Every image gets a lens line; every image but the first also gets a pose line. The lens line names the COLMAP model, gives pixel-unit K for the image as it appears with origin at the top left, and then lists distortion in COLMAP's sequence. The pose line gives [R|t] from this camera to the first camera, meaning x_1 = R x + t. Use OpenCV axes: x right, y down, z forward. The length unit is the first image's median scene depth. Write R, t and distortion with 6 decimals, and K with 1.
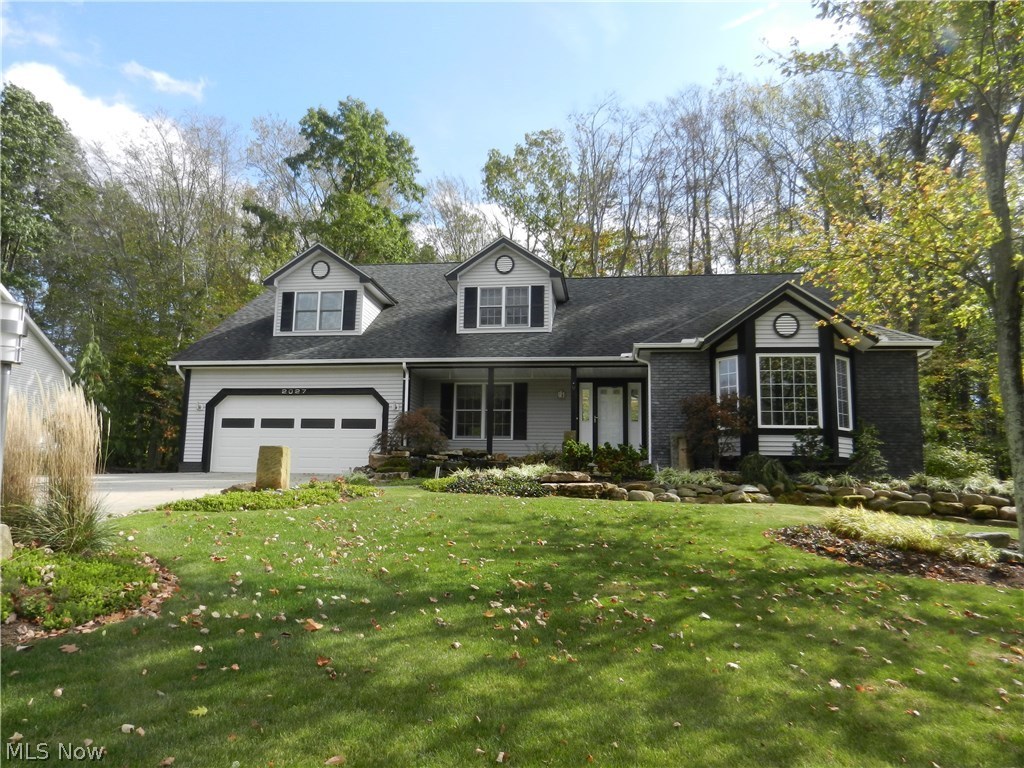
lens RADIAL K [[764.3, 0, 512.0], [0, 764.3, 384.0], [0, 0, 1]] dist [-0.003440, -0.002140]
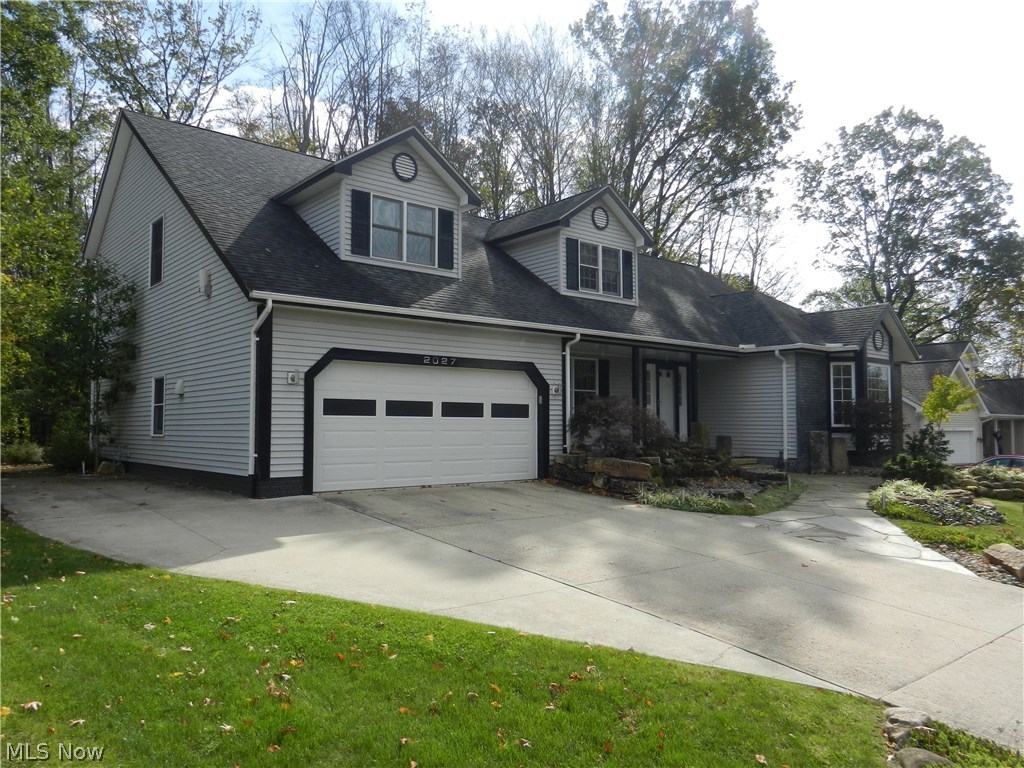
lens RADIAL K [[764.3, 0, 512.0], [0, 764.3, 384.0], [0, 0, 1]] dist [-0.003440, -0.002140]
pose [[0.646117, 0.021784, 0.762928, -0.734018], [-0.107157, 0.992281, 0.062417, -0.017690], [-0.755679, -0.122081, 0.643464, 0.524358]]
